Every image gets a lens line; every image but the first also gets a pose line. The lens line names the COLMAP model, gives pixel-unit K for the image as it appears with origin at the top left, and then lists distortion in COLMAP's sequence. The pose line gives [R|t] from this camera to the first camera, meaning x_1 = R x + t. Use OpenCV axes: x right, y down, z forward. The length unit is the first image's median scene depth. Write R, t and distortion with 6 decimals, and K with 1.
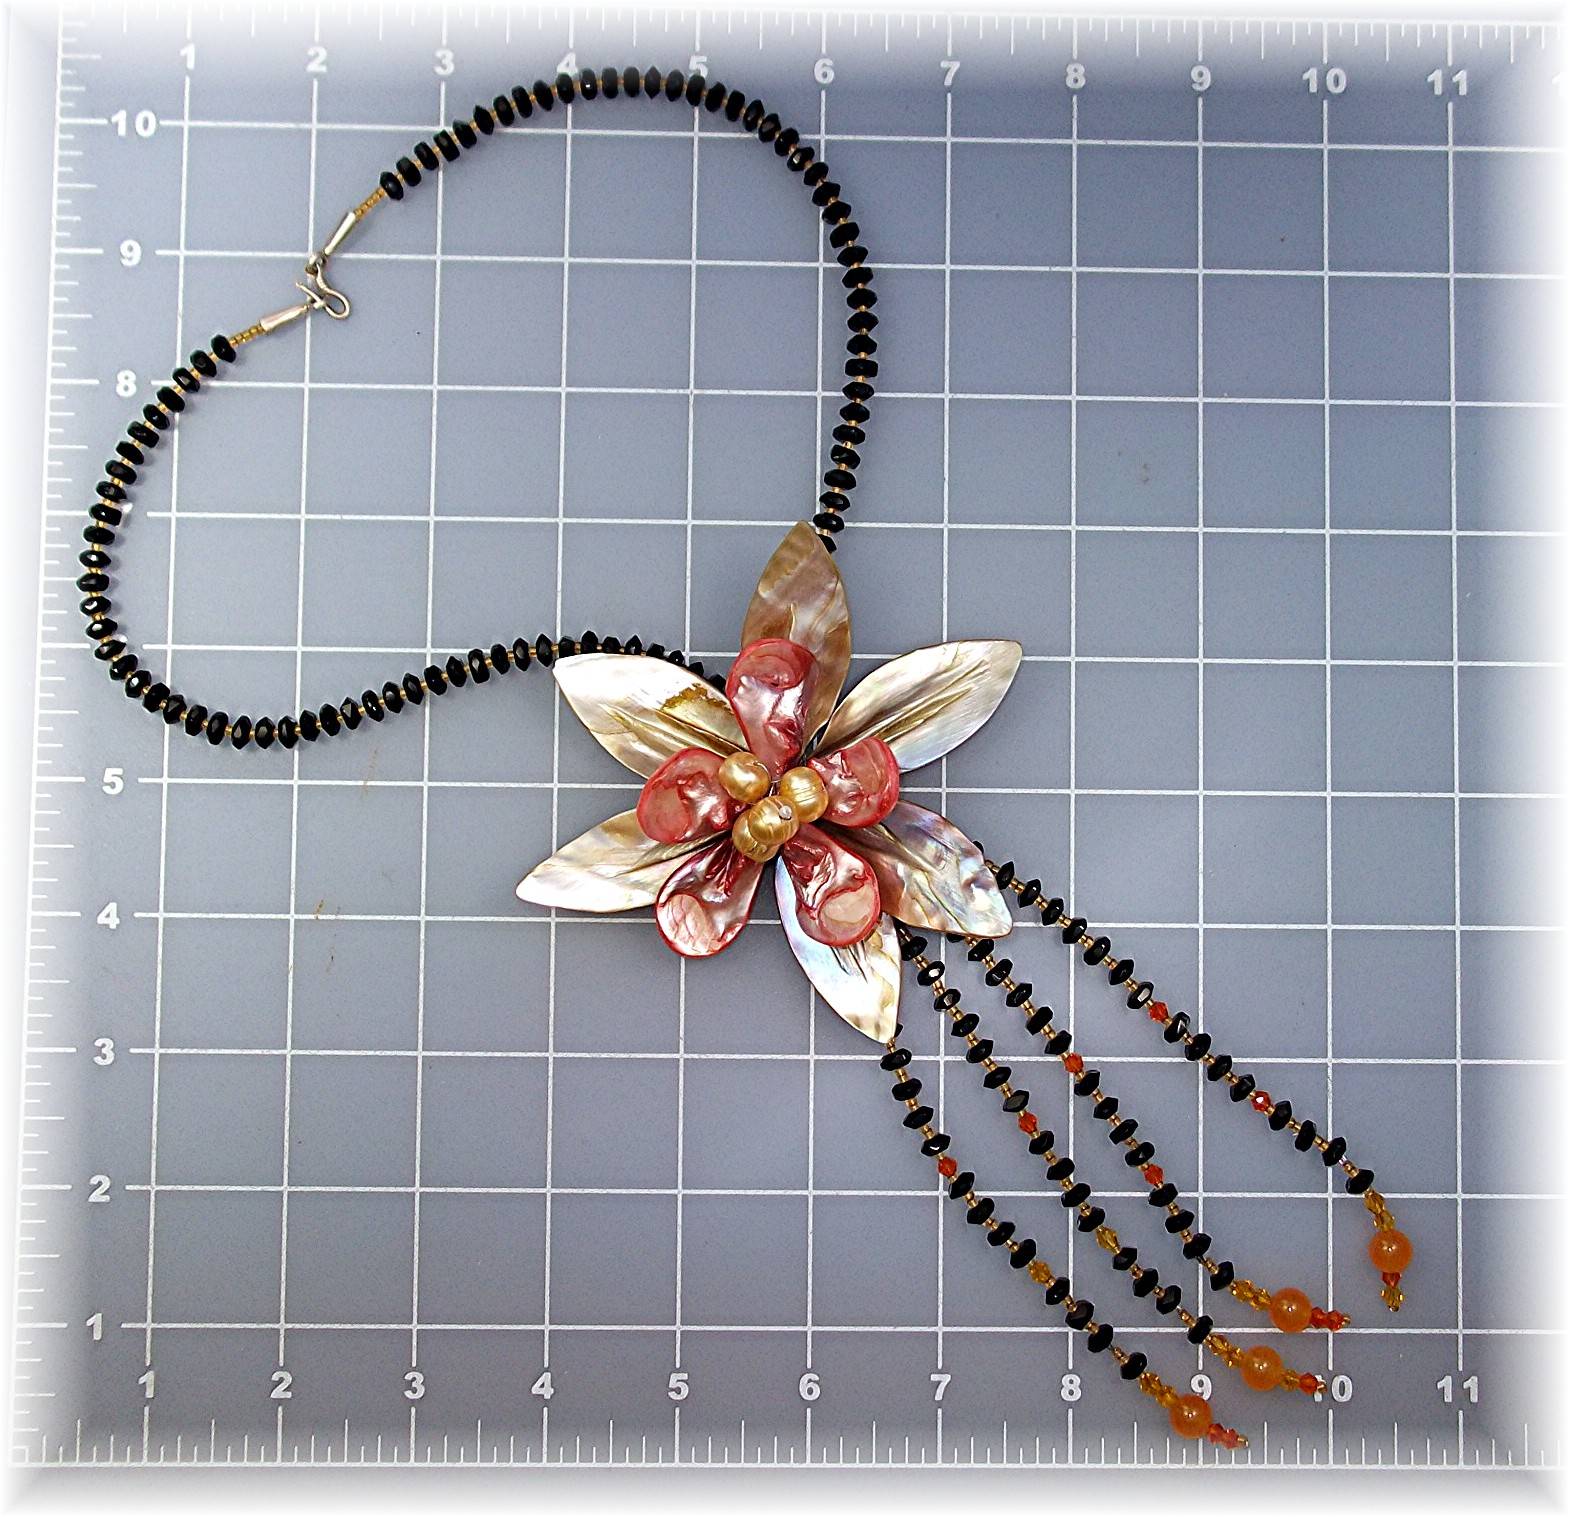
lens RADIAL K [[1772.3, 0, 784.5], [0, 1772.3, 758.5], [0, 0, 1]] dist [-0.008311, -0.002360]
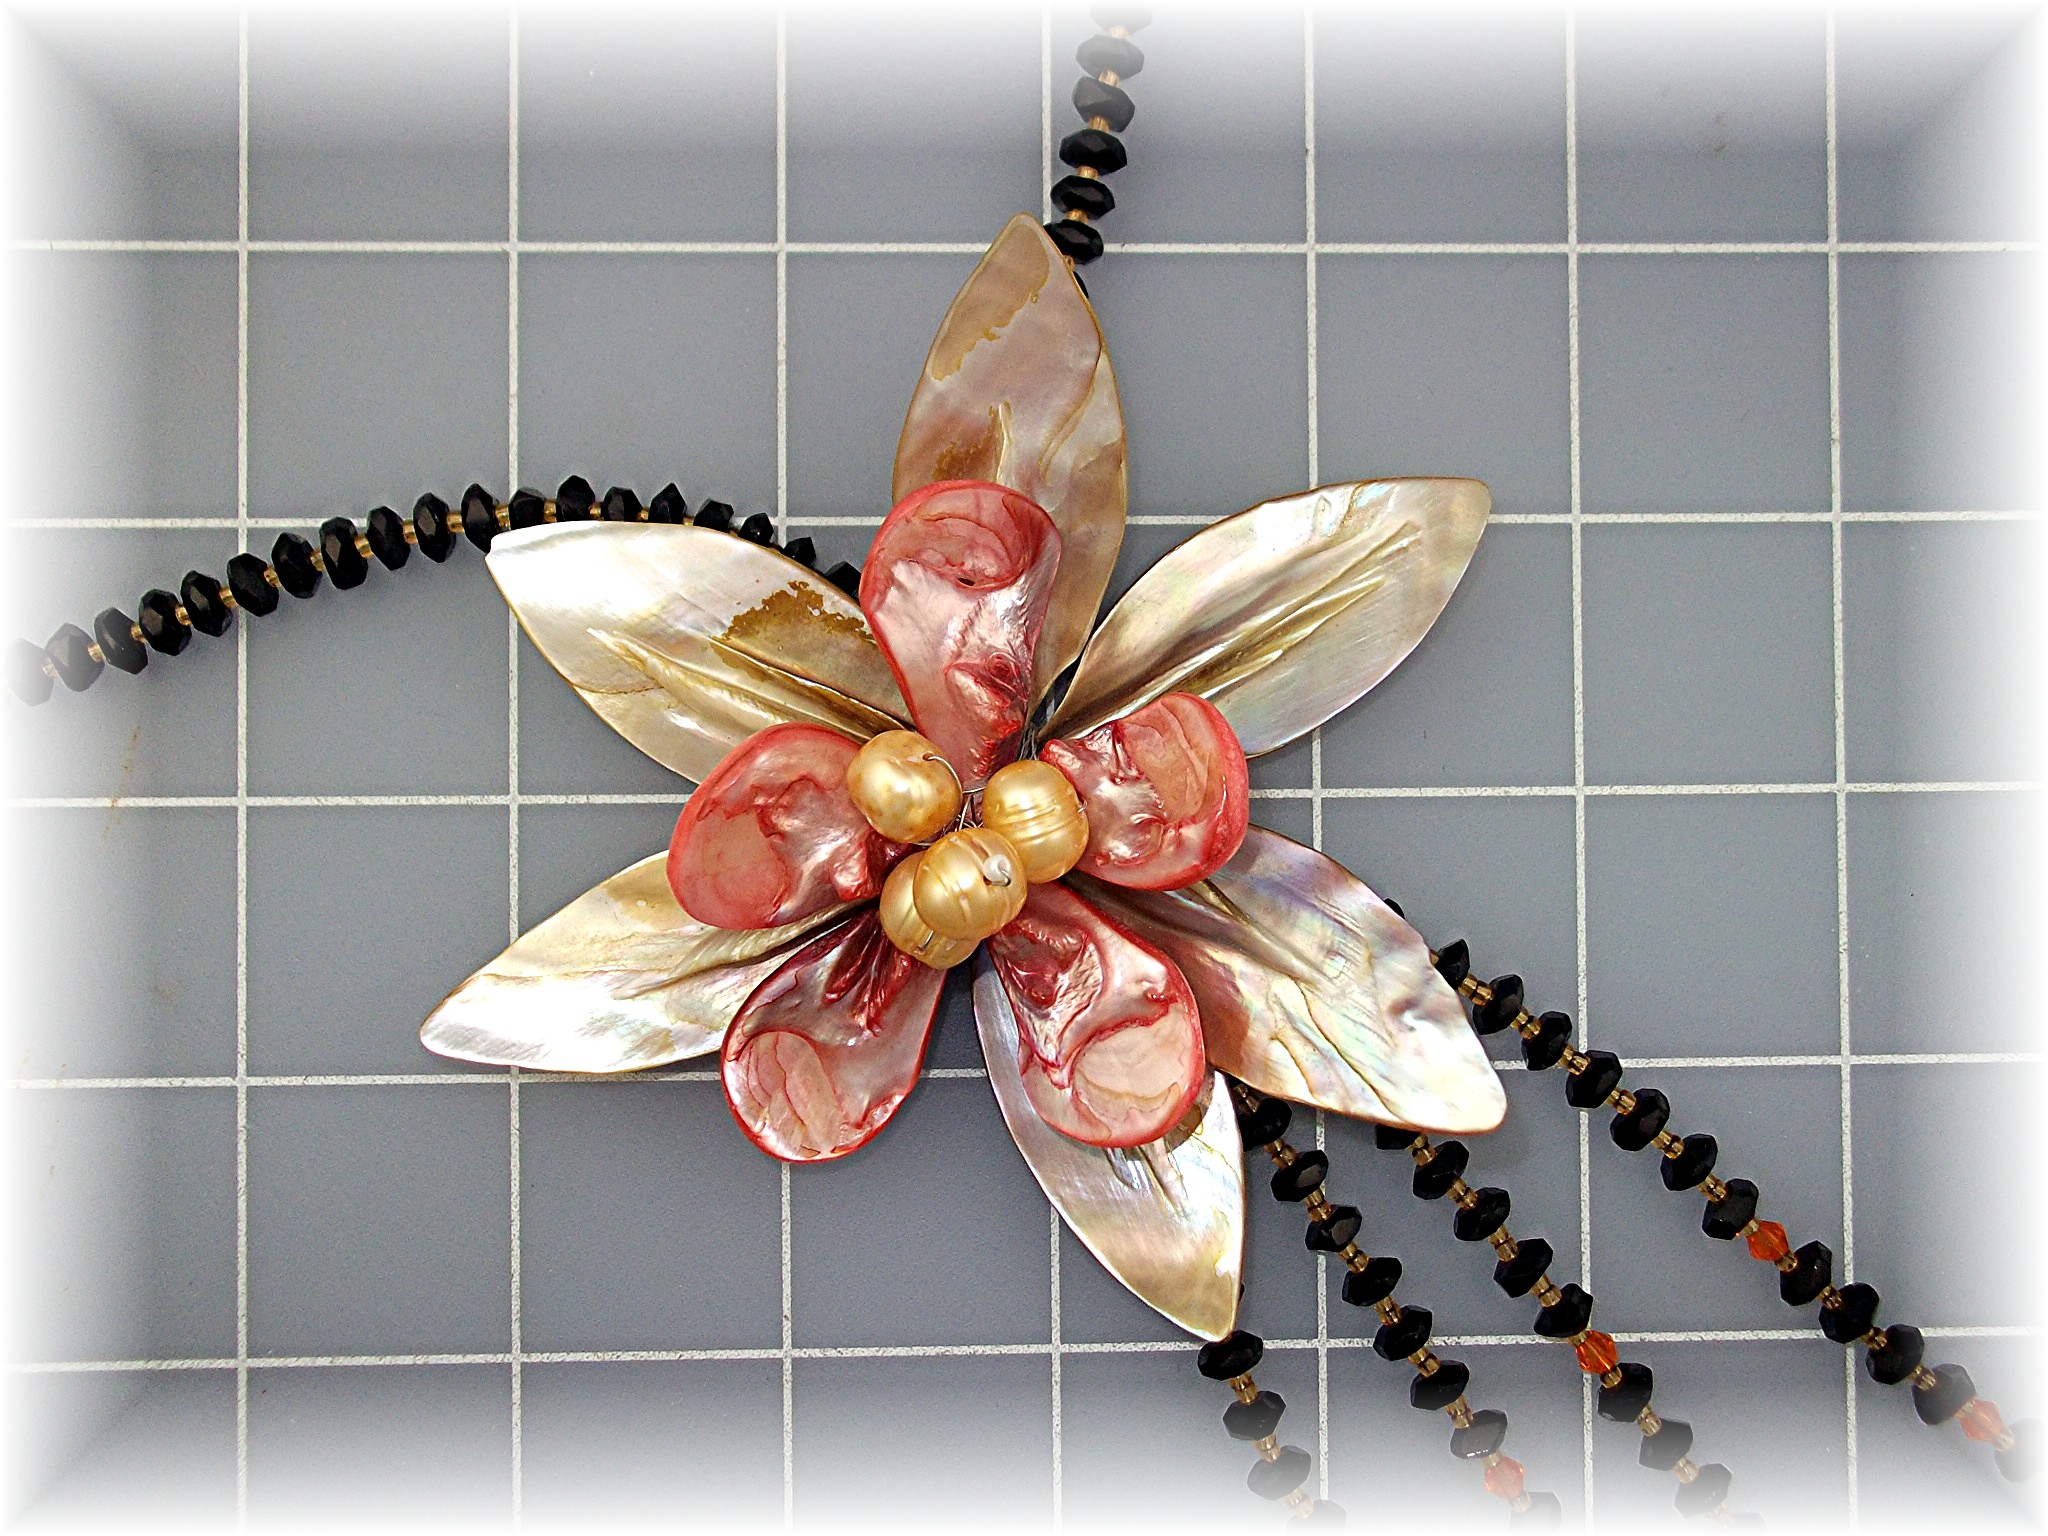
lens RADIAL K [[2252.4, 0, 1024.0], [0, 2252.4, 768.0], [0, 0, 1]] dist [0.012106, 0.003497]
pose [[0.999566, -0.019206, 0.022330, -0.004279], [0.018351, 0.999114, 0.037875, -0.014584], [-0.023037, -0.037449, 0.999033, 0.400758]]
